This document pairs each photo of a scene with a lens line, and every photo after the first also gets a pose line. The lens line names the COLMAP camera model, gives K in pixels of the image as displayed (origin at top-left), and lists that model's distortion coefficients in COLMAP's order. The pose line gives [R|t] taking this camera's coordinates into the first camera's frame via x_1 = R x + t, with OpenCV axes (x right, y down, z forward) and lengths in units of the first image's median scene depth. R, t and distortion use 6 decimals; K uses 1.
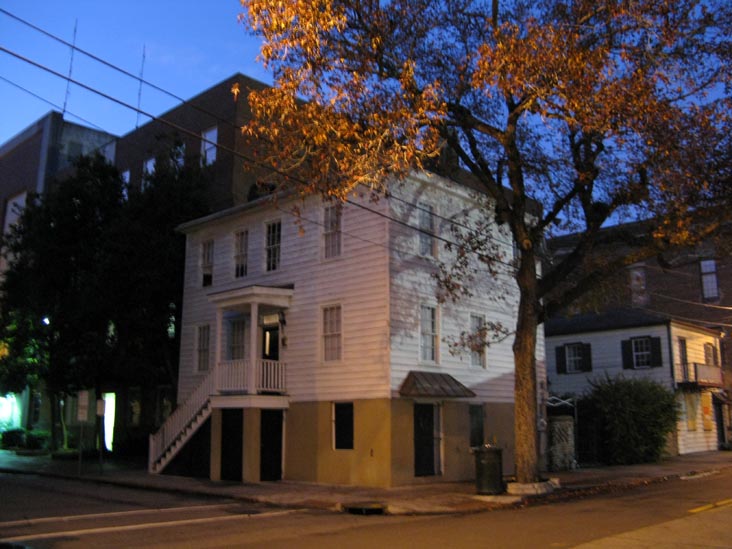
lens RADIAL K [[778.3, 0, 366.0], [0, 778.3, 274.5], [0, 0, 1]] dist [-0.194757, 0.258251]
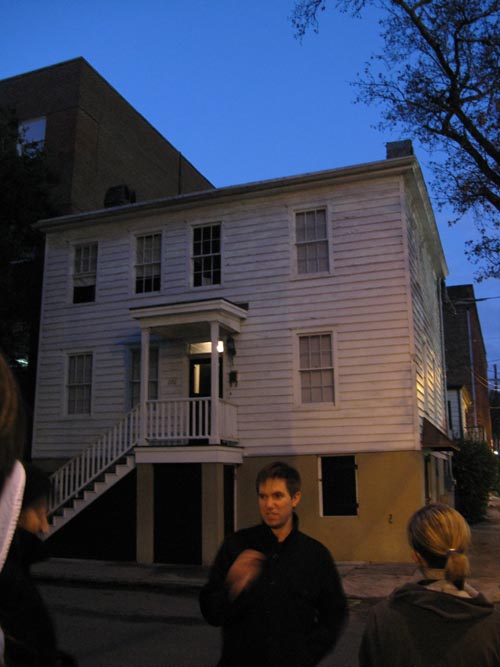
lens RADIAL K [[709.2, 0, 250.0], [0, 709.2, 333.5], [0, 0, 1]] dist [-0.194757, 0.258251]
pose [[0.922189, 0.078841, 0.378618, -0.358337], [-0.070282, 0.996863, -0.036395, 0.067826], [-0.380300, 0.006953, 0.924837, 0.343507]]
